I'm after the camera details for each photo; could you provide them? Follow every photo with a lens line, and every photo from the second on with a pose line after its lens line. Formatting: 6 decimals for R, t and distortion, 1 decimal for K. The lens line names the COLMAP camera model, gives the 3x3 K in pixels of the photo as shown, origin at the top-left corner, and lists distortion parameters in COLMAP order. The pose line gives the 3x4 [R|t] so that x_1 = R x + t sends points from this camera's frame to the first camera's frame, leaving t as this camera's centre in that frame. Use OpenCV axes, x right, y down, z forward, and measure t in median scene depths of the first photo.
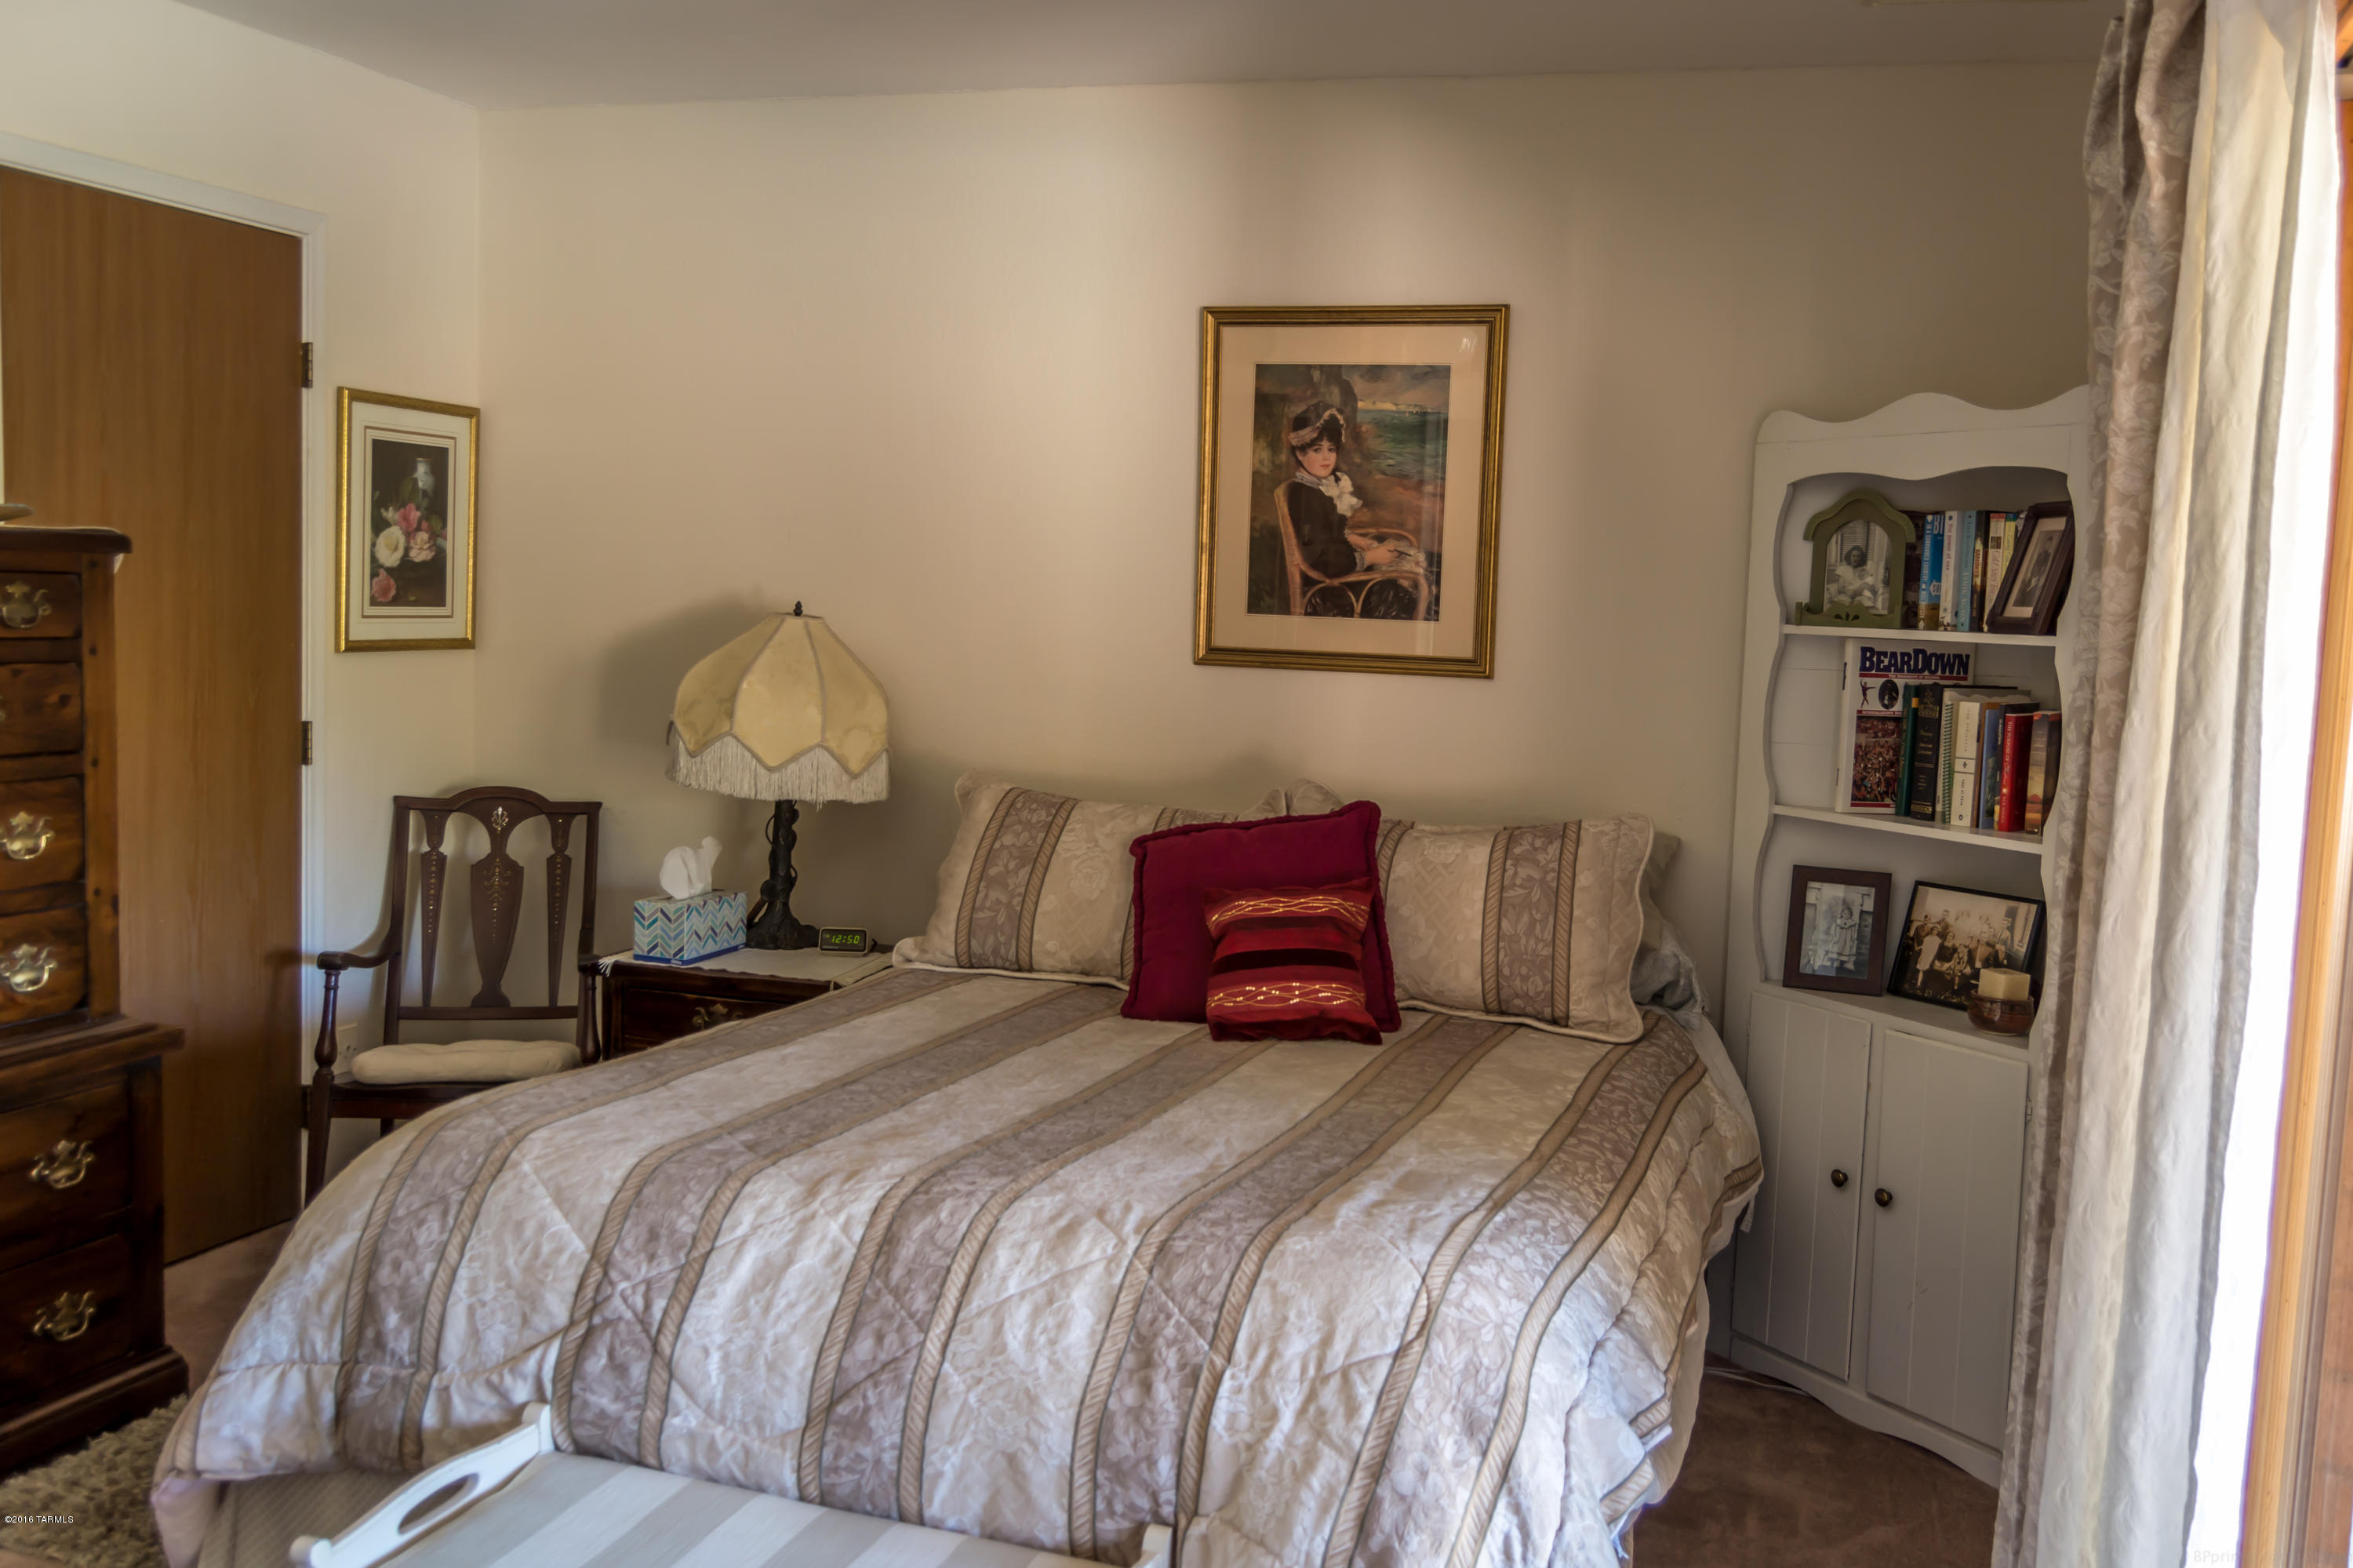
lens RADIAL K [[1836.1, 0, 1167.9], [0, 1836.1, 790.5], [0, 0, 1]] dist [-0.005304, 0.012720]
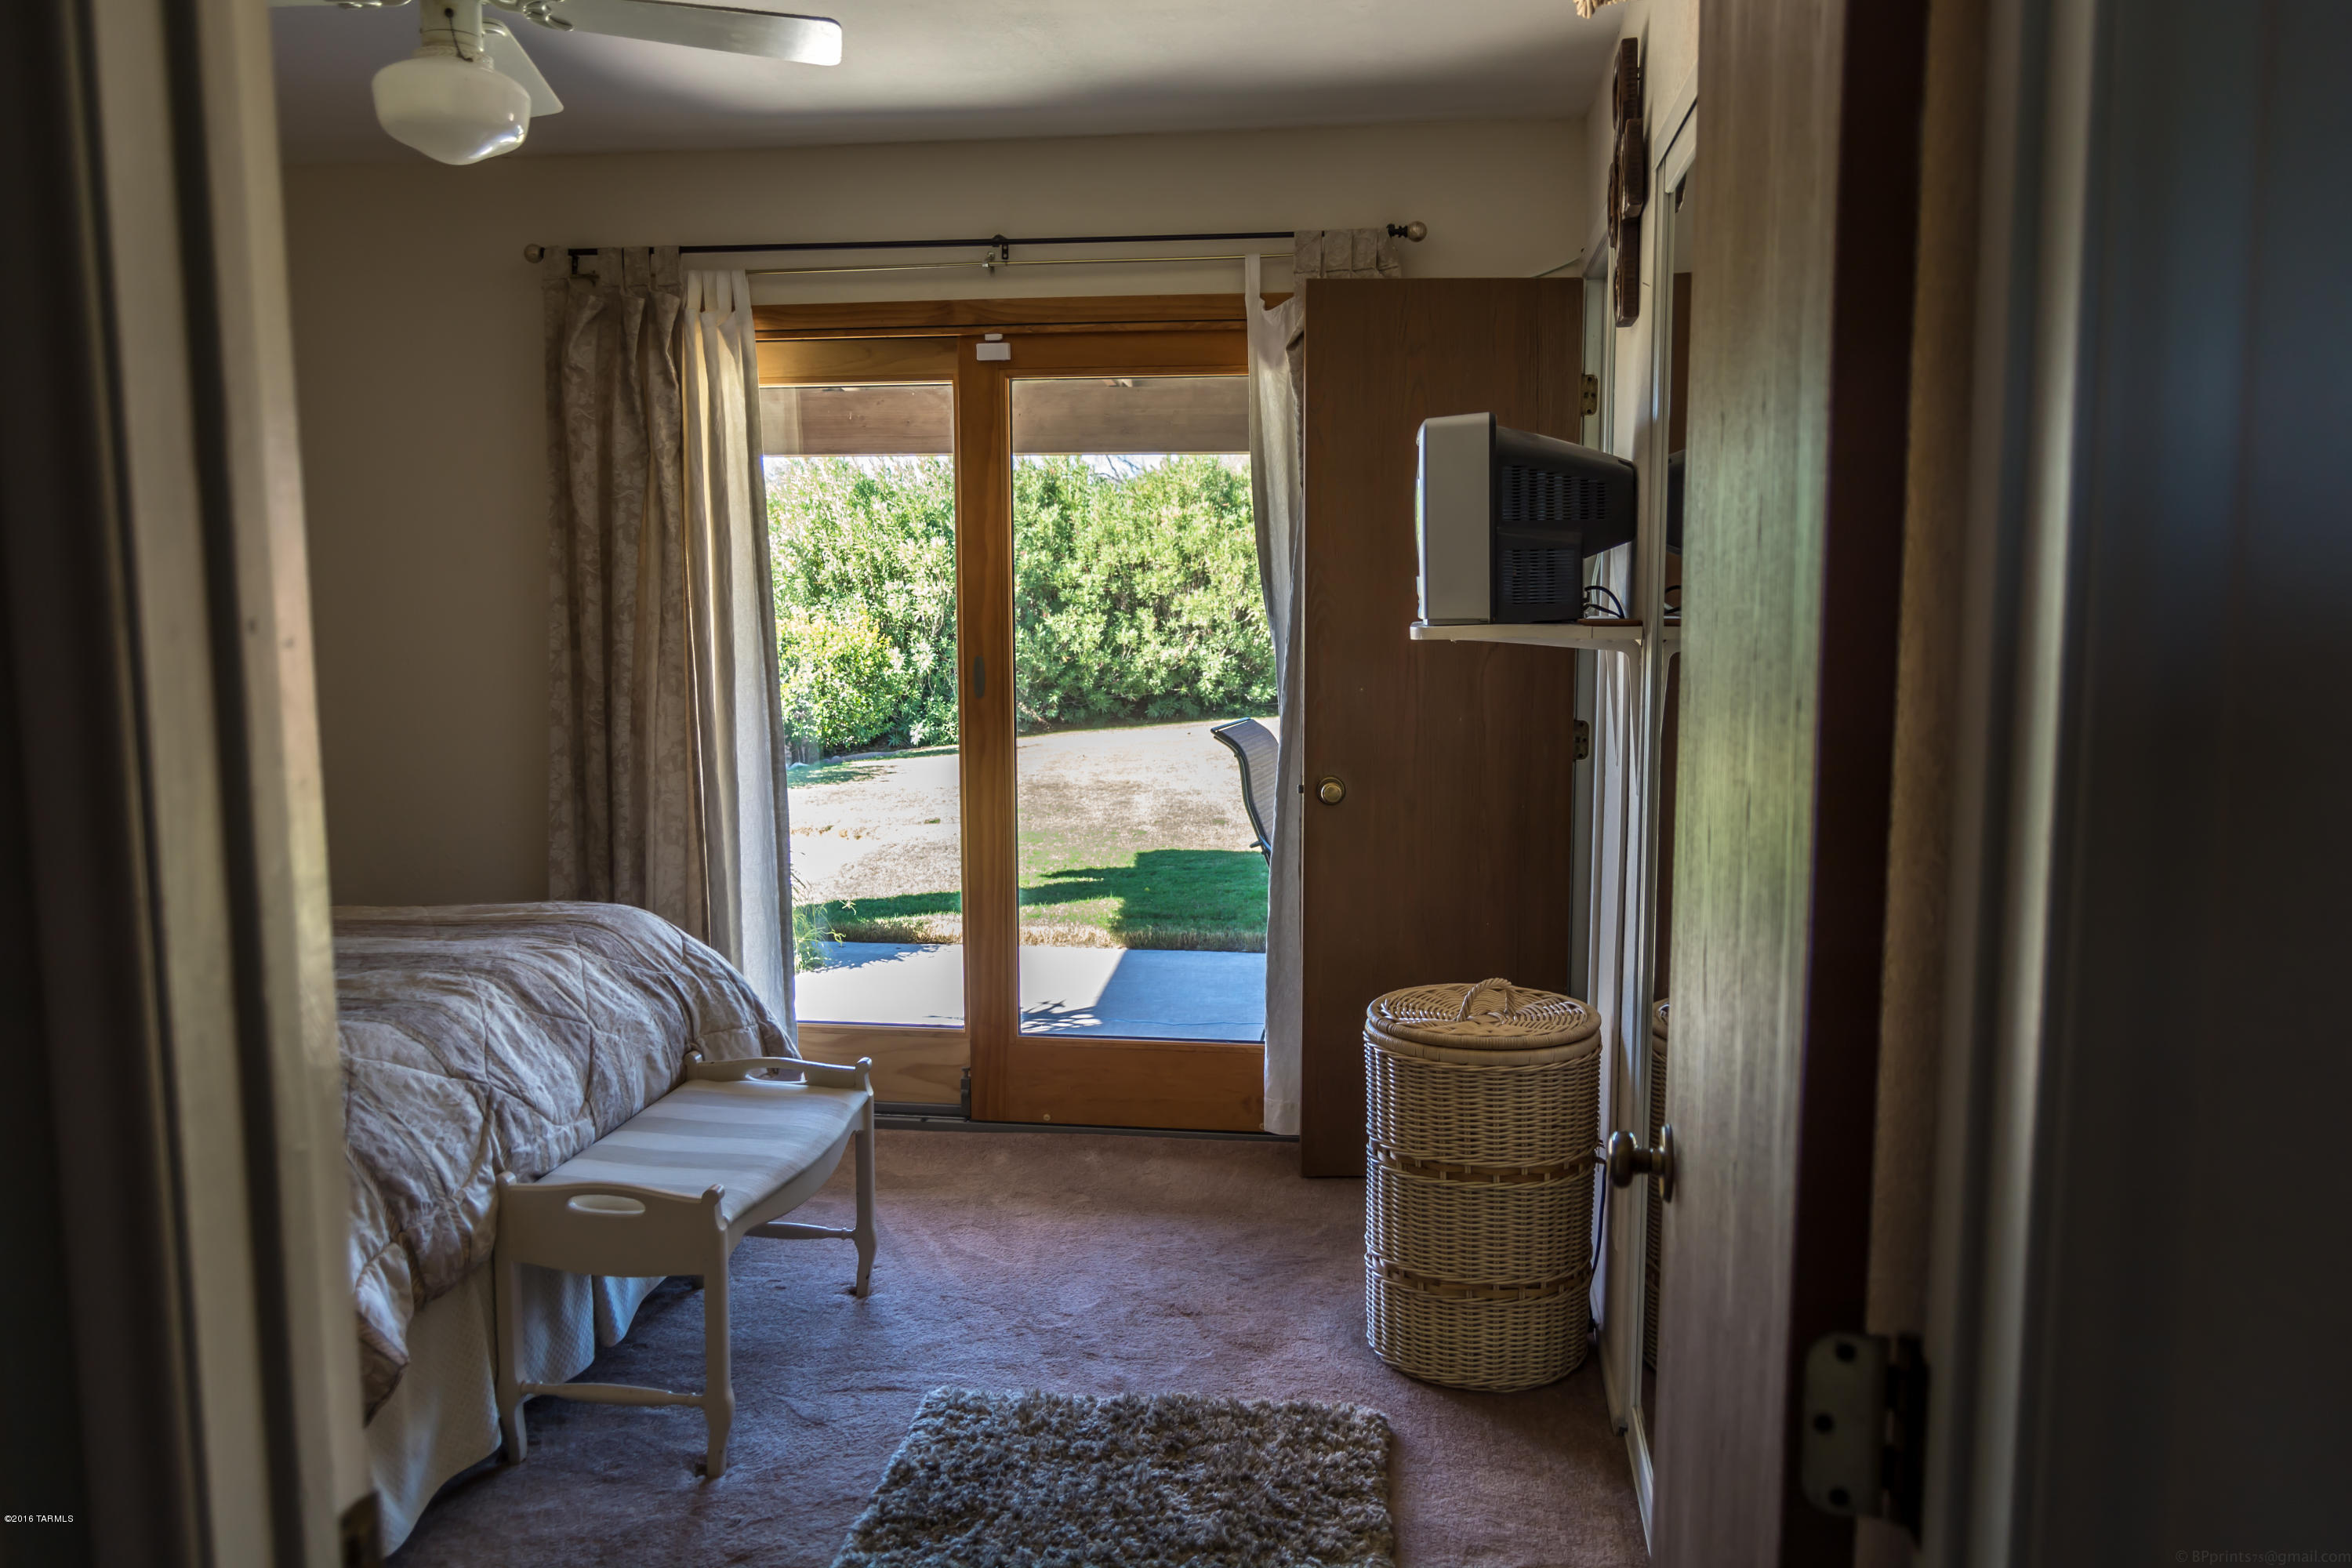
lens RADIAL K [[1784.2, 0, 1176.0], [0, 1784.2, 784.0], [0, 0, 1]] dist [-0.004976, 0.206614]
pose [[-0.164197, -0.158890, 0.973547, -1.678298], [0.072885, 0.982290, 0.172610, -0.150462], [-0.983731, 0.099299, -0.149709, 0.662403]]
